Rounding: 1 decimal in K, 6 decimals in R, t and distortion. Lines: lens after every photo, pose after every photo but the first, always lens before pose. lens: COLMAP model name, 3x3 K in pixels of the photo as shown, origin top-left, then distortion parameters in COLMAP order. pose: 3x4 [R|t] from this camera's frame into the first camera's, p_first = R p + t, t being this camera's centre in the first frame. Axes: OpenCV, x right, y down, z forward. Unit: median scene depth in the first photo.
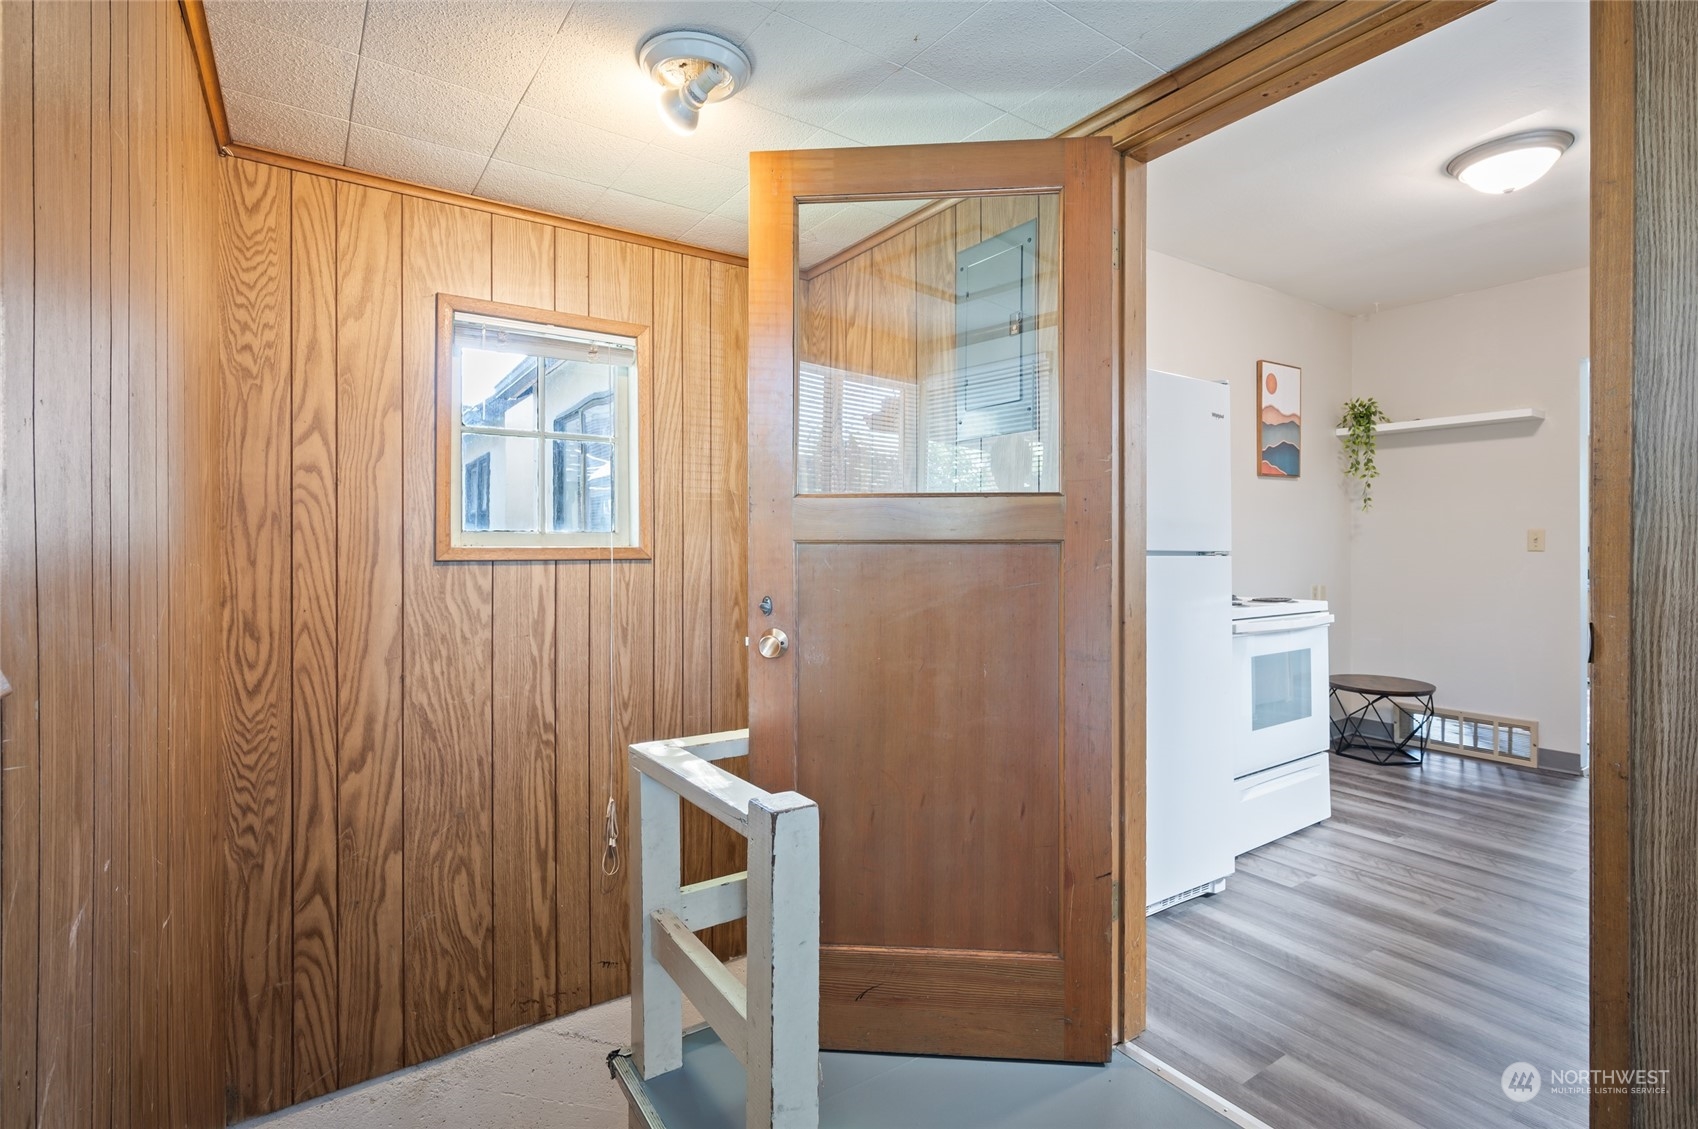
lens RADIAL K [[795.9, 0, 847.4], [0, 795.9, 548.7], [0, 0, 1]] dist [-0.003142, -0.000033]
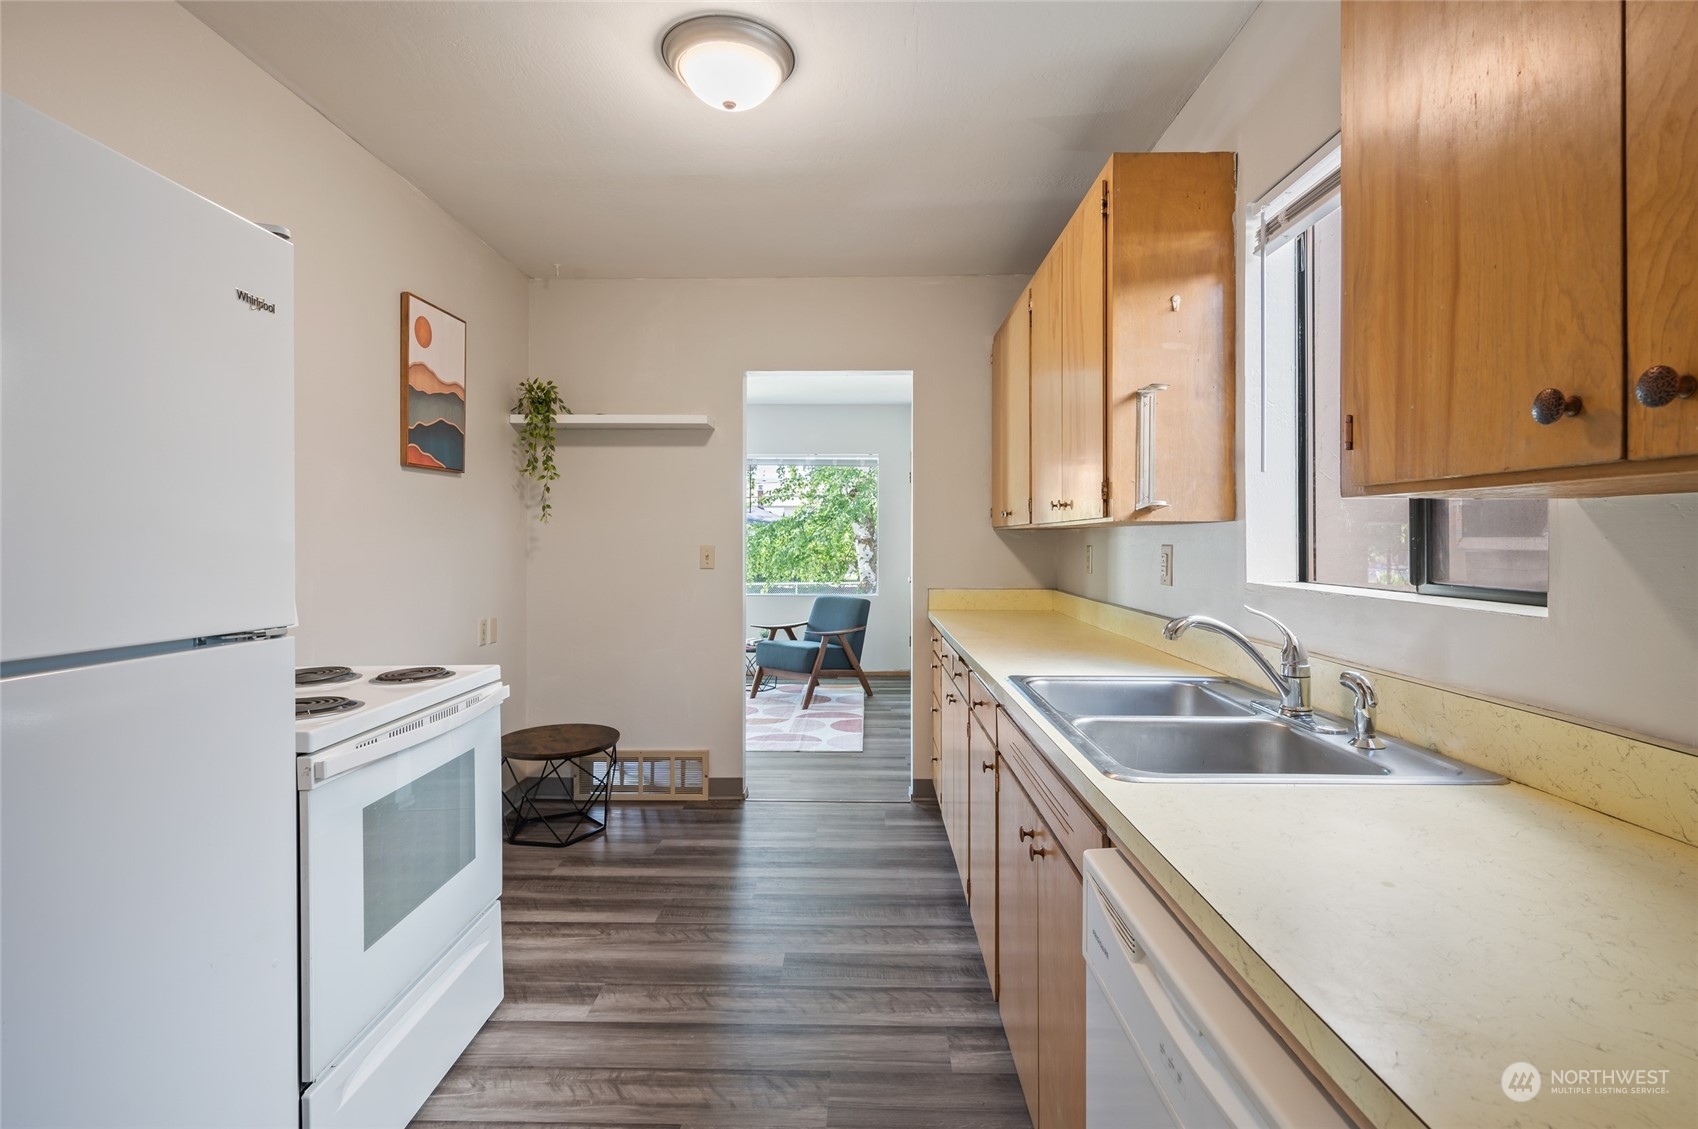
lens RADIAL K [[795.9, 0, 842.3], [0, 795.9, 538.4], [0, 0, 1]] dist [-0.003142, -0.000033]
pose [[0.581171, 0.004312, 0.813770, 0.191227], [0.001272, 0.999980, -0.006206, -0.026967], [-0.813781, 0.004642, 0.581153, 0.317723]]
